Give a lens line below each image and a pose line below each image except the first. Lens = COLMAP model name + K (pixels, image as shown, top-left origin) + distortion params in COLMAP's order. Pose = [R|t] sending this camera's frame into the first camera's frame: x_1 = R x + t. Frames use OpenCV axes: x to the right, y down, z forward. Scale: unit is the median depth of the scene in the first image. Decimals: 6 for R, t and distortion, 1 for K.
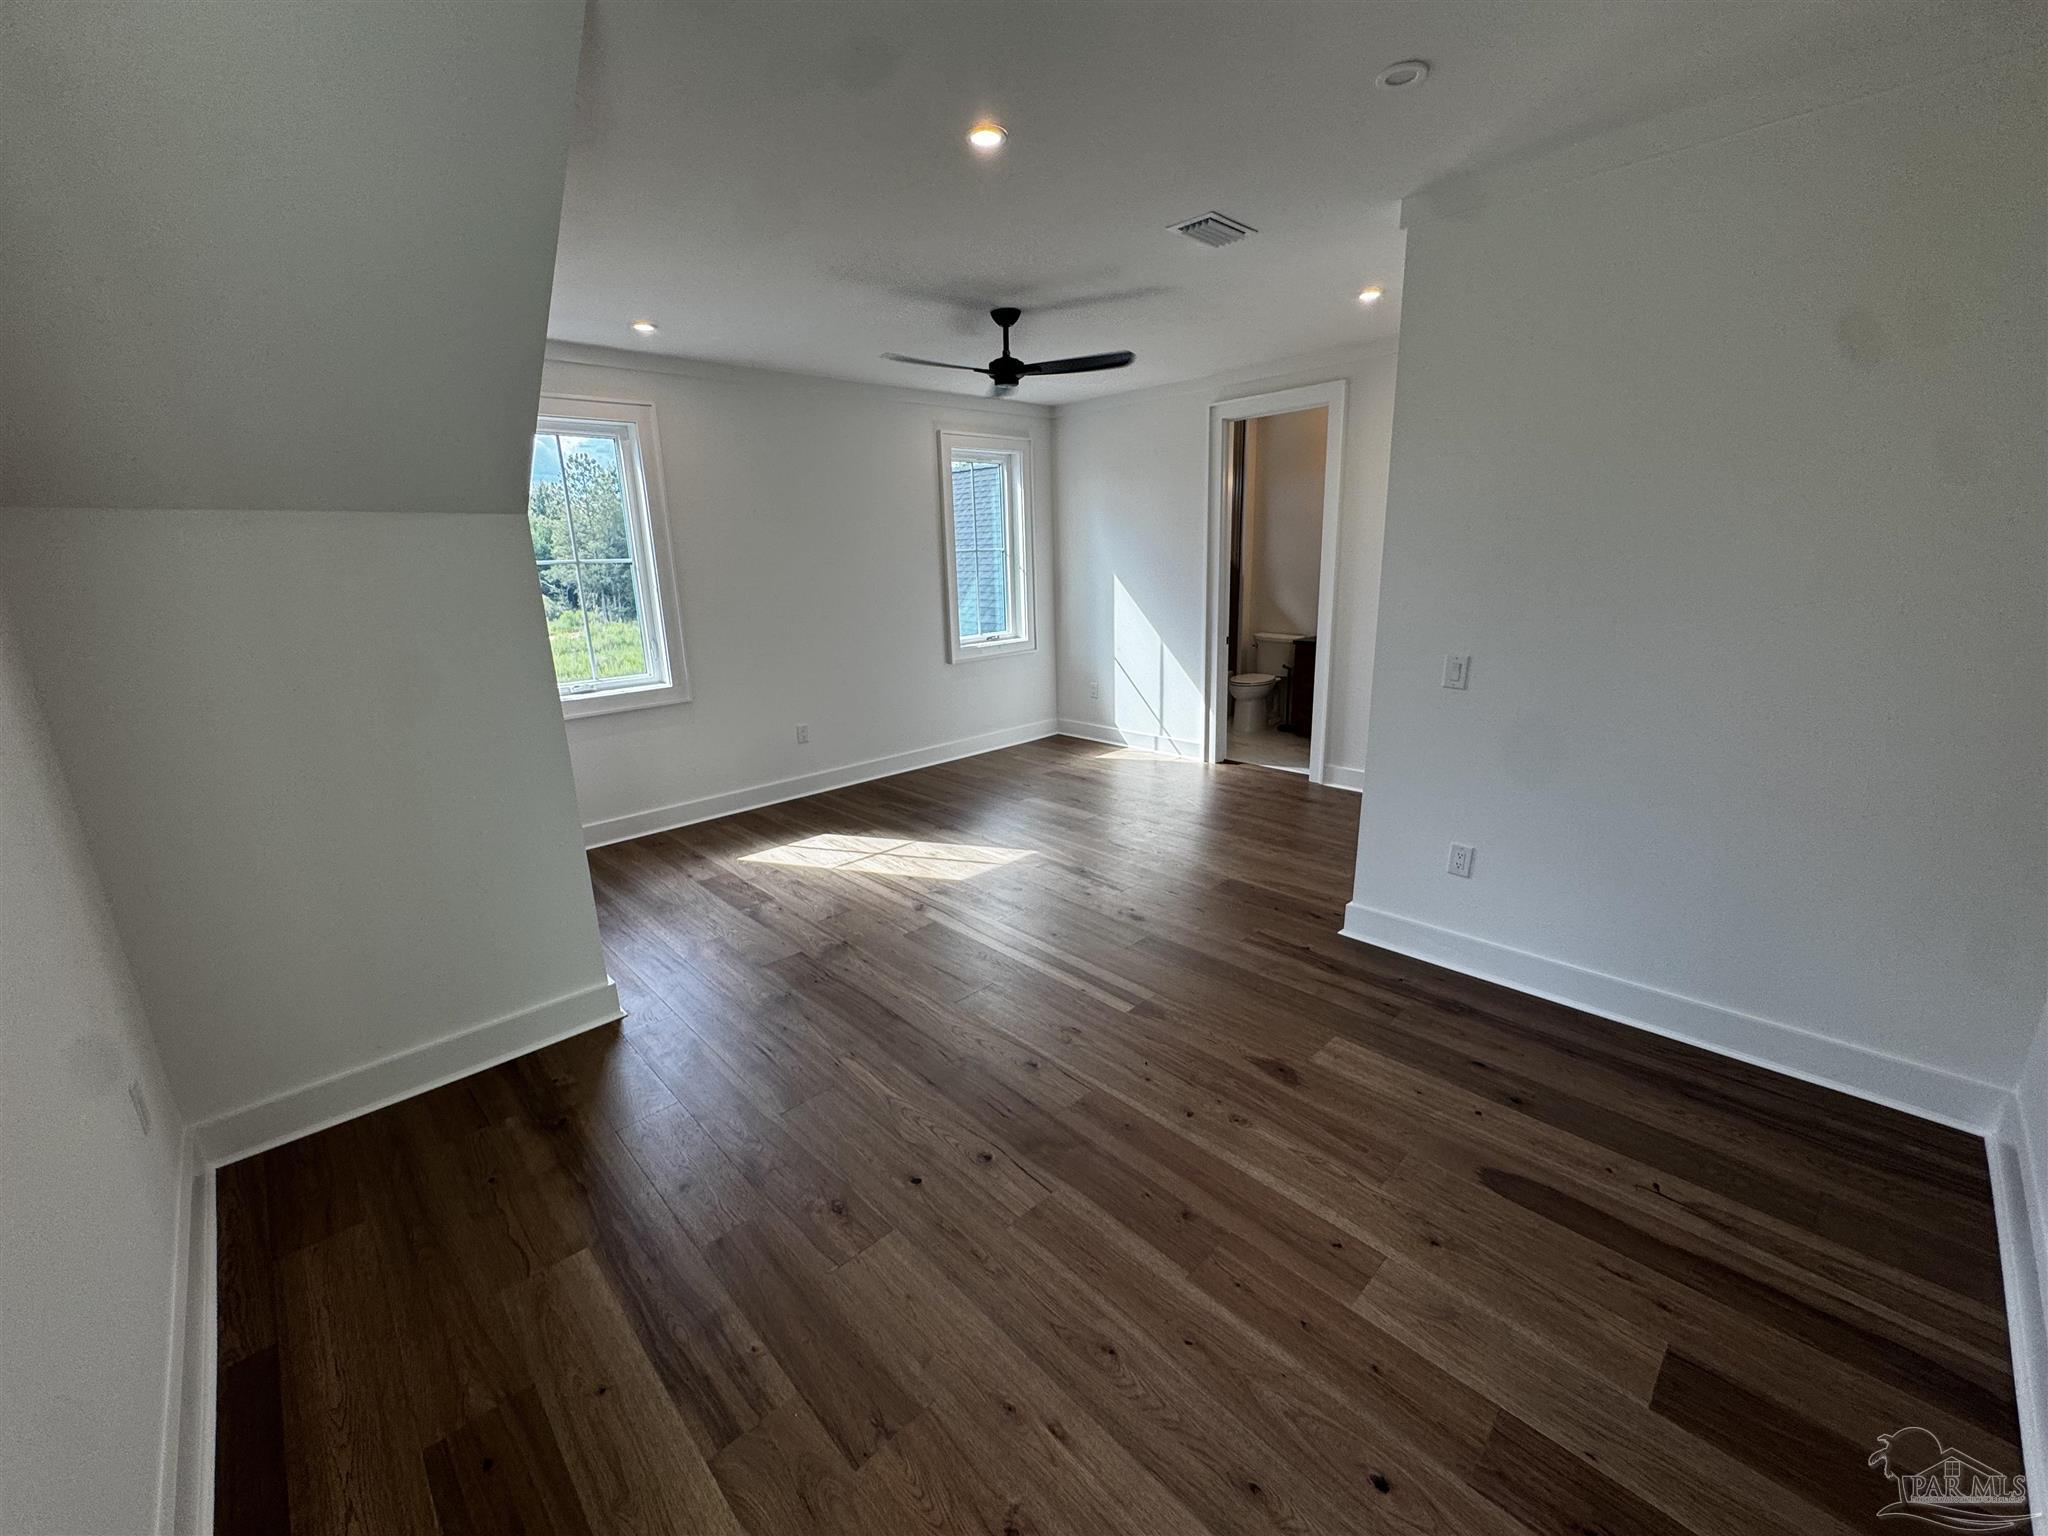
lens RADIAL K [[822.6, 0, 1024.0], [0, 822.6, 768.0], [0, 0, 1]] dist [-0.000856, -0.000090]
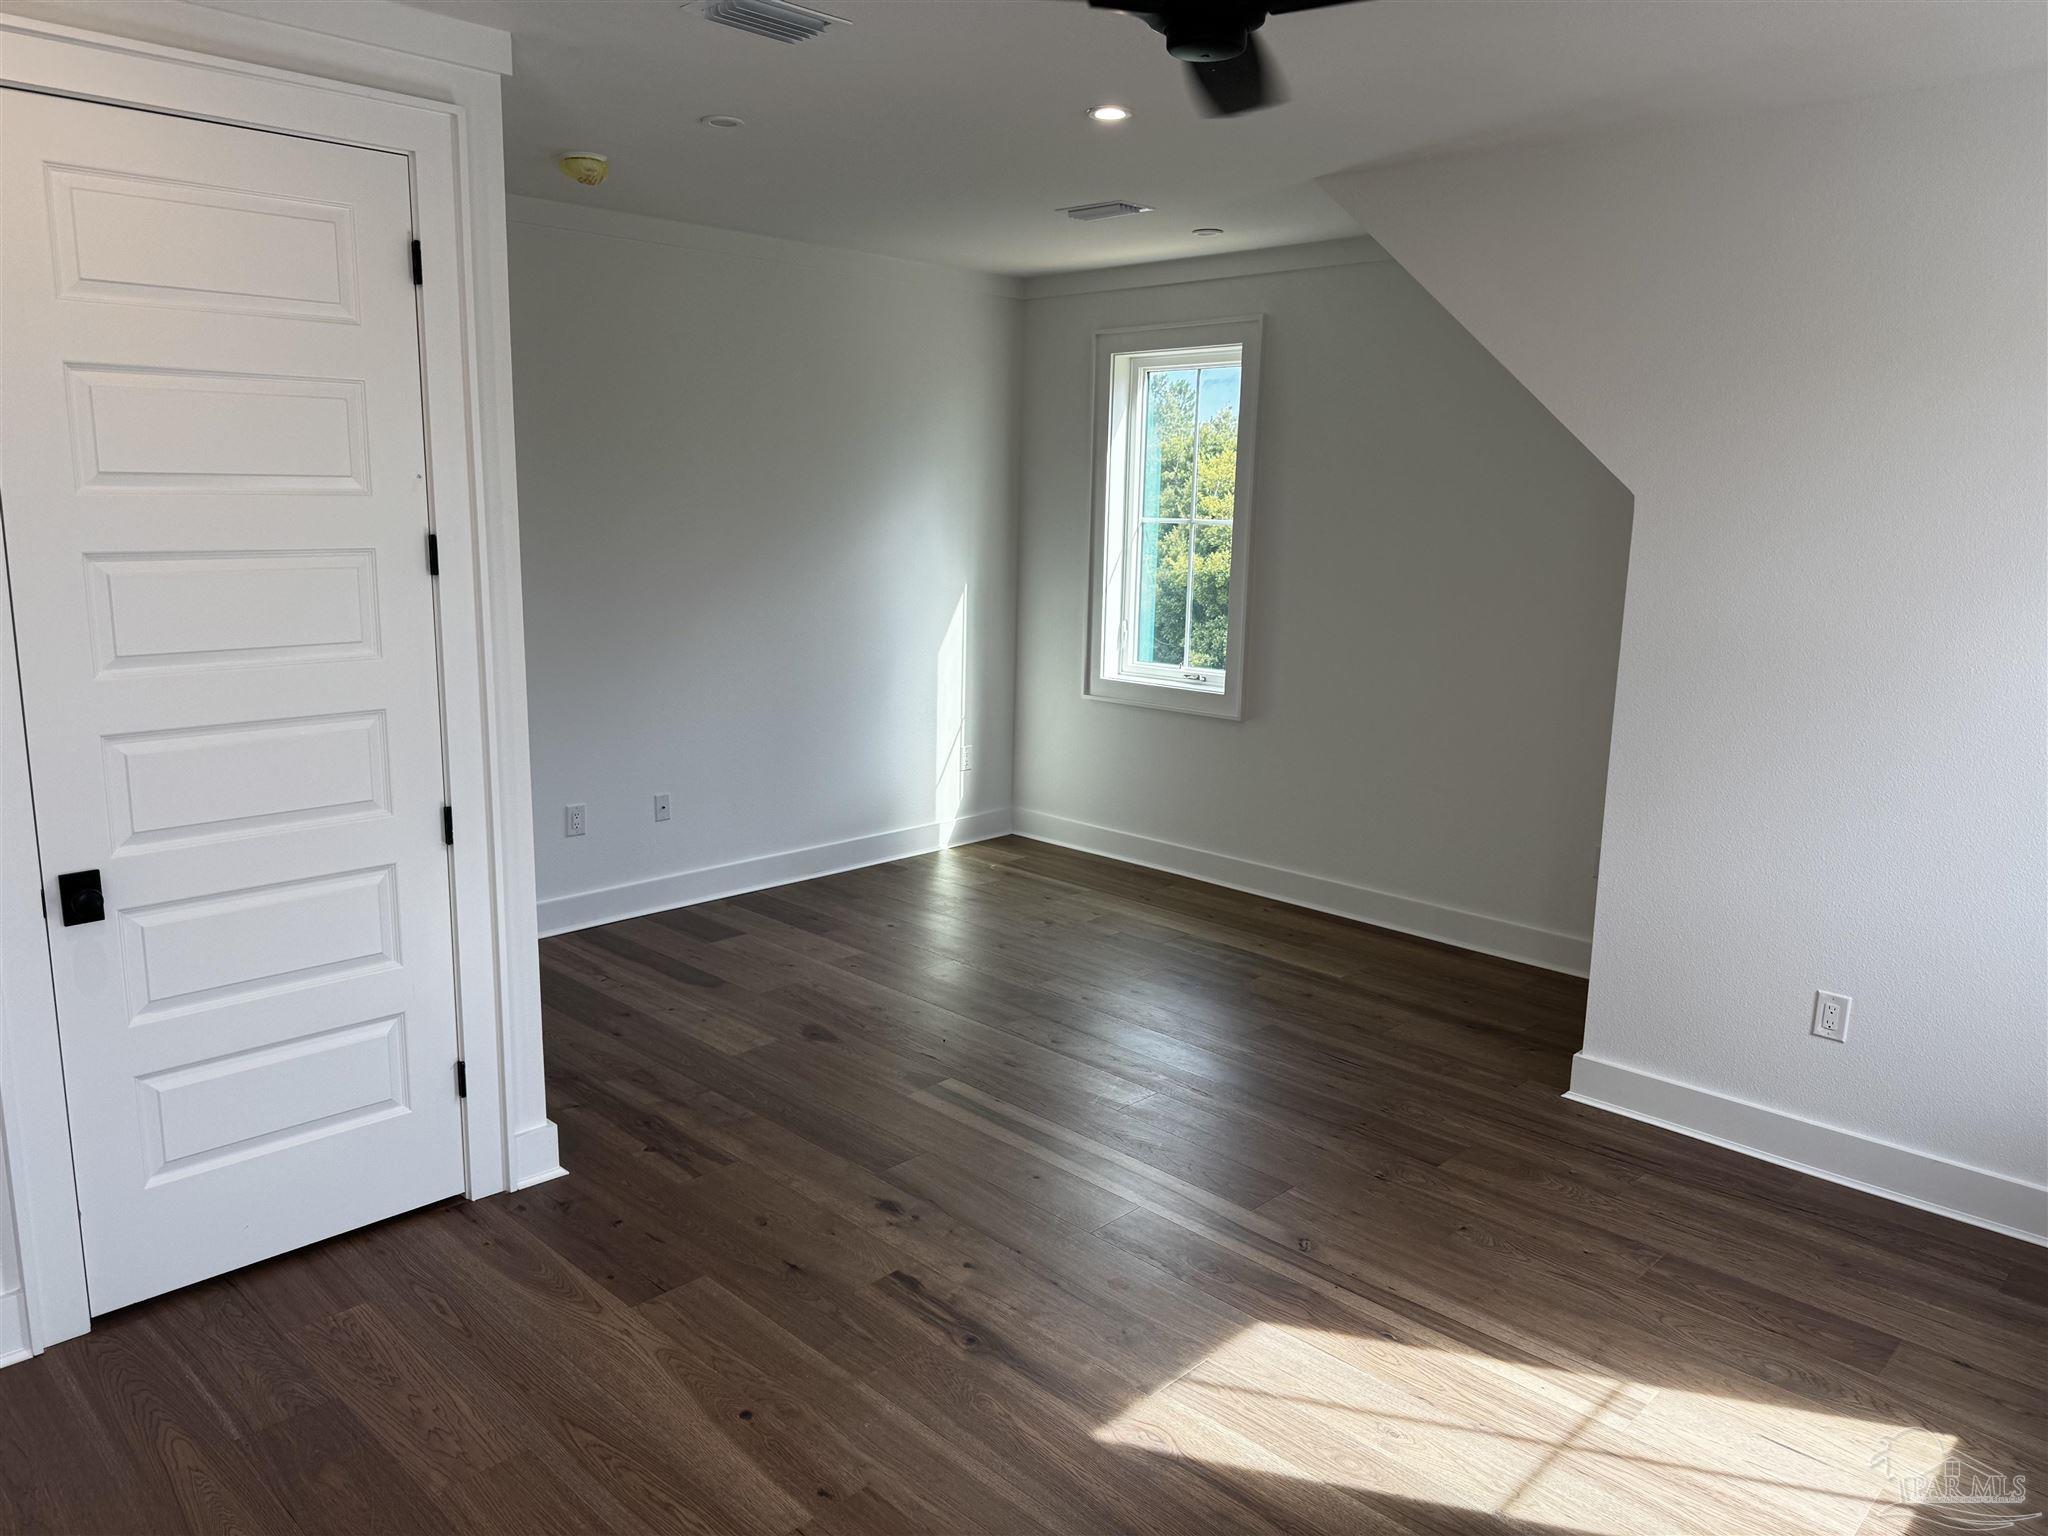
lens RADIAL K [[1447.0, 0, 1024.0], [0, 1447.0, 768.0], [0, 0, 1]] dist [0.000682, -0.000177]
pose [[-0.999317, 0.016108, -0.033252, 0.076436], [-0.000027, 0.899655, 0.436601, -0.521697], [0.036948, 0.436304, -0.899040, 1.799970]]
